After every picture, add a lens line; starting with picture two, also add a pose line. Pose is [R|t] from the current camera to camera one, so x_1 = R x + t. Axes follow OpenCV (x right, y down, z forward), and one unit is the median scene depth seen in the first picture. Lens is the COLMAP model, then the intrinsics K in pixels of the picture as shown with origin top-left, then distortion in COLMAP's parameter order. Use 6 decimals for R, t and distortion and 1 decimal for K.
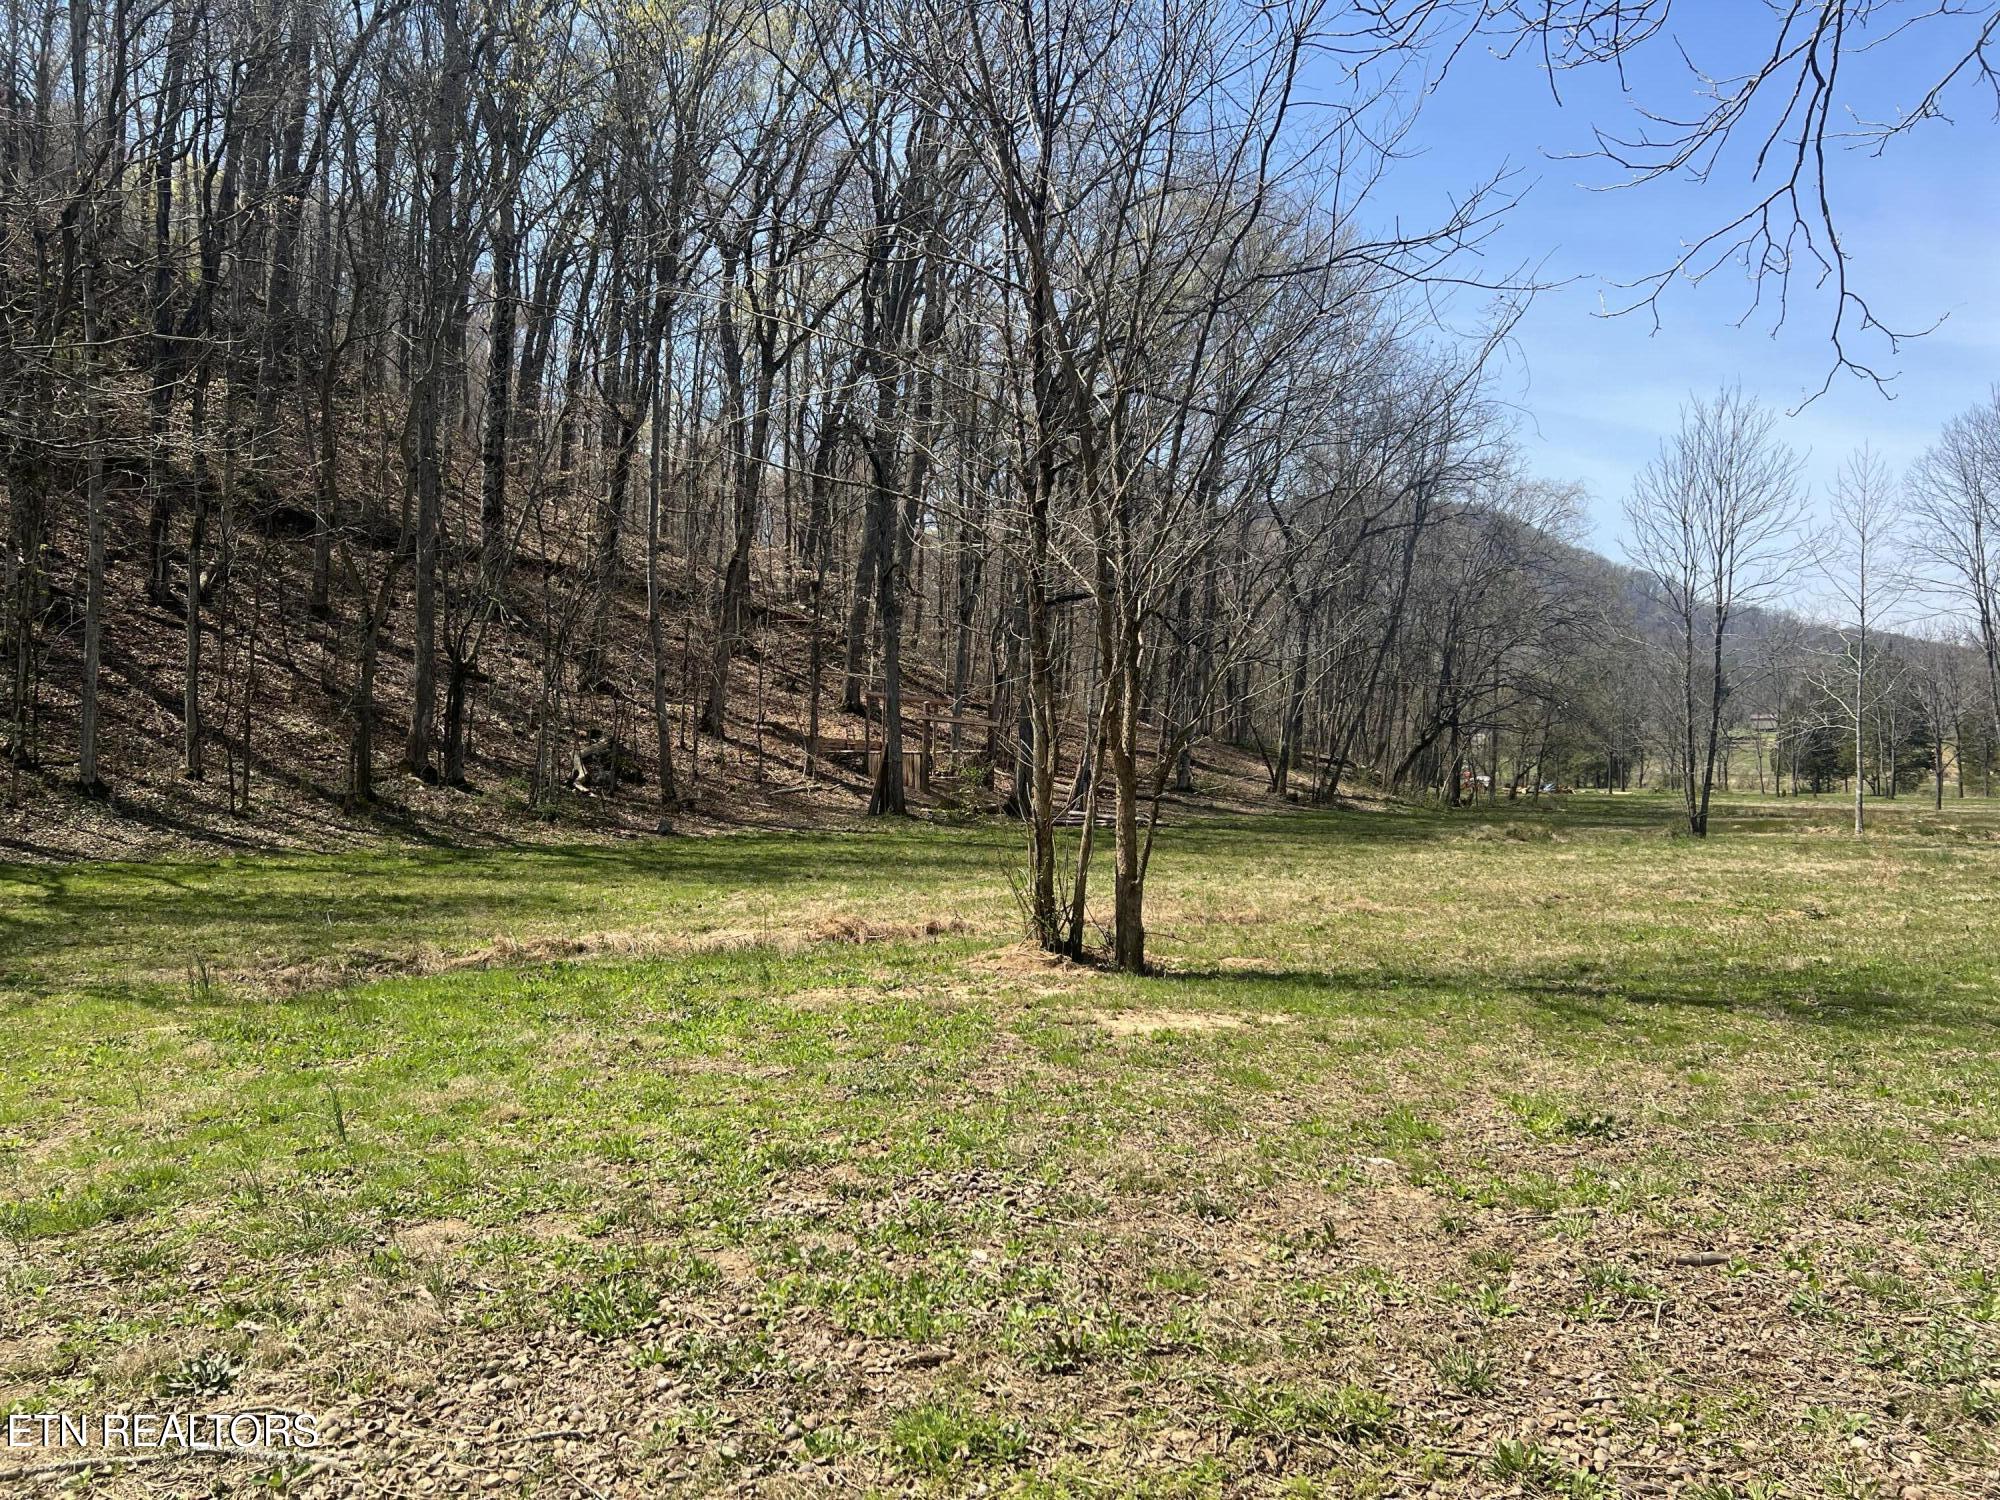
lens RADIAL K [[1499.4, 0, 1004.0], [0, 1499.4, 734.7], [0, 0, 1]] dist [0.059314, -0.058427]
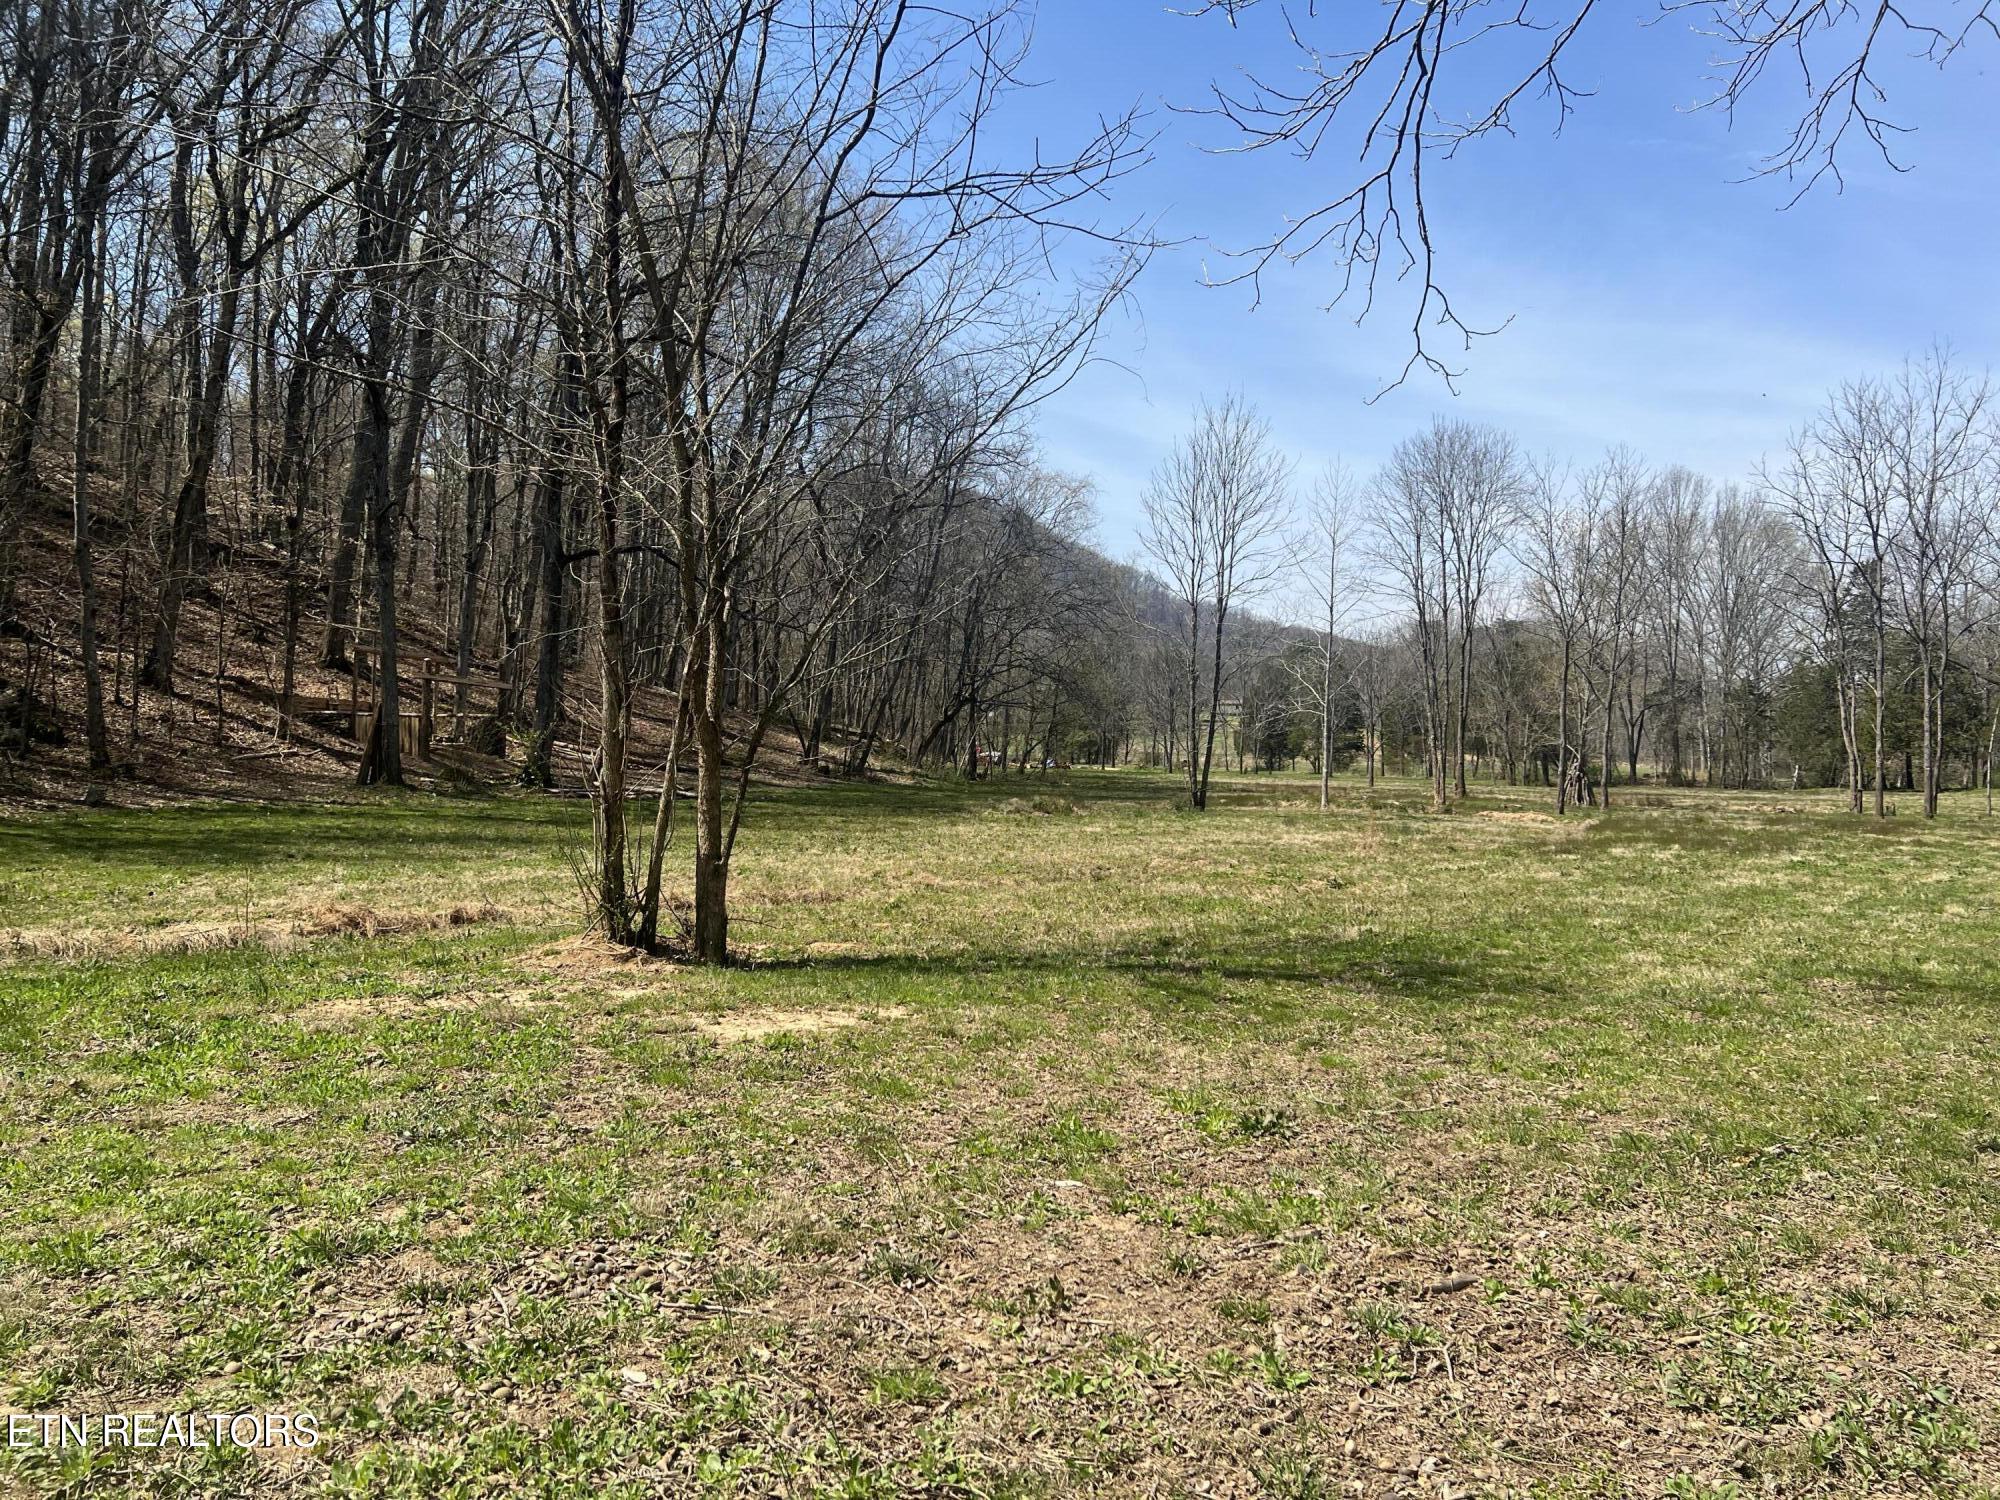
lens RADIAL K [[1508.8, 0, 1007.7], [0, 1508.8, 744.0], [0, 0, 1]] dist [0.058735, -0.060241]
pose [[0.949069, 0.016895, 0.314614, -0.033705], [-0.024746, 0.999474, 0.020975, 0.004832], [-0.314094, -0.027692, 0.948988, 0.094911]]
